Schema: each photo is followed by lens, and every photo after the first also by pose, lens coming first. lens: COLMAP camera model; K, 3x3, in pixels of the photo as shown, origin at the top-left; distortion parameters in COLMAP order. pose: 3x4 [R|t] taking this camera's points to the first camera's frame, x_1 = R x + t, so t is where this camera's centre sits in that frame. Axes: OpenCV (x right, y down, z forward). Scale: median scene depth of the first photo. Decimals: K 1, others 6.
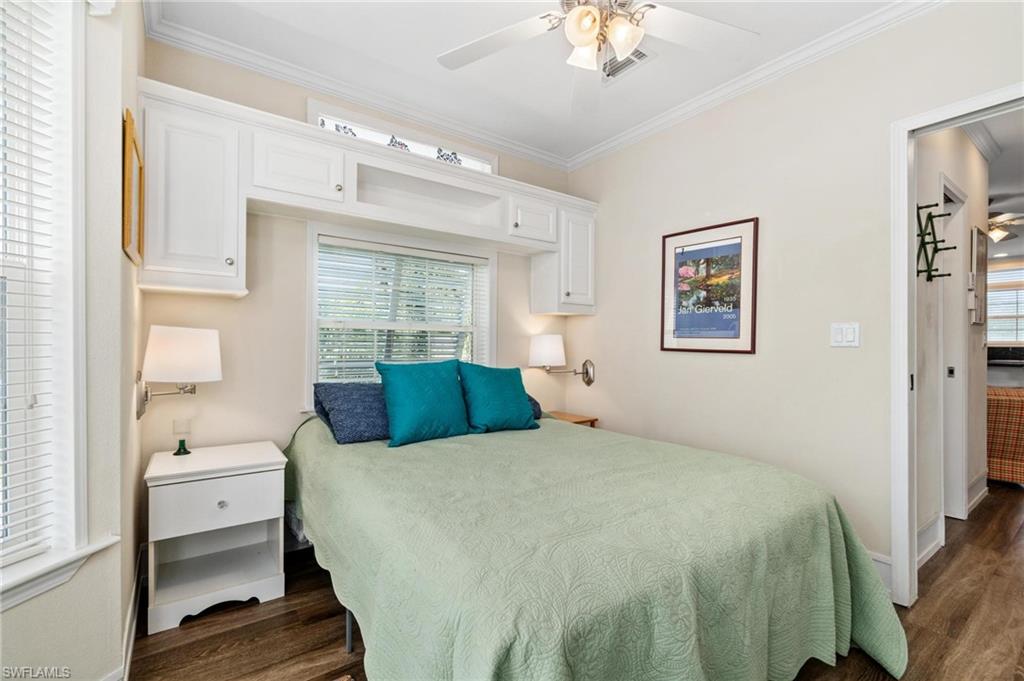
lens RADIAL K [[441.2, 0, 533.9], [0, 441.2, 346.3], [0, 0, 1]] dist [-0.006842, 0.003189]
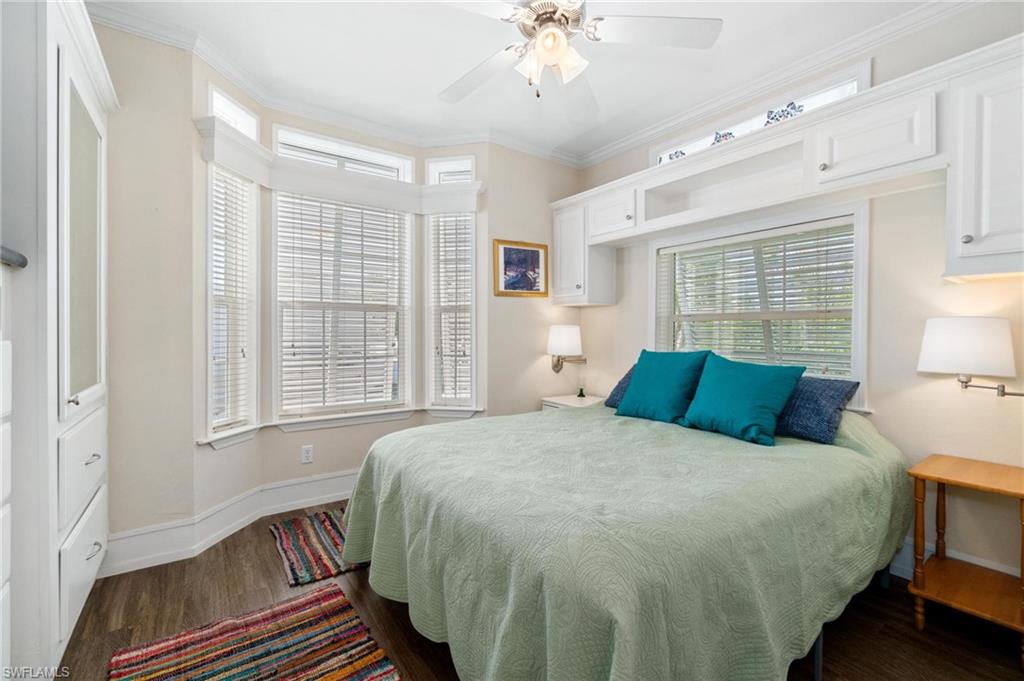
lens RADIAL K [[441.2, 0, 508.7], [0, 441.2, 342.1], [0, 0, 1]] dist [-0.006842, 0.003189]
pose [[-0.025237, 0.009663, -0.999635, 0.788198], [-0.009046, 0.999910, 0.009894, 0.006069], [0.999641, 0.009292, -0.025148, 0.590516]]
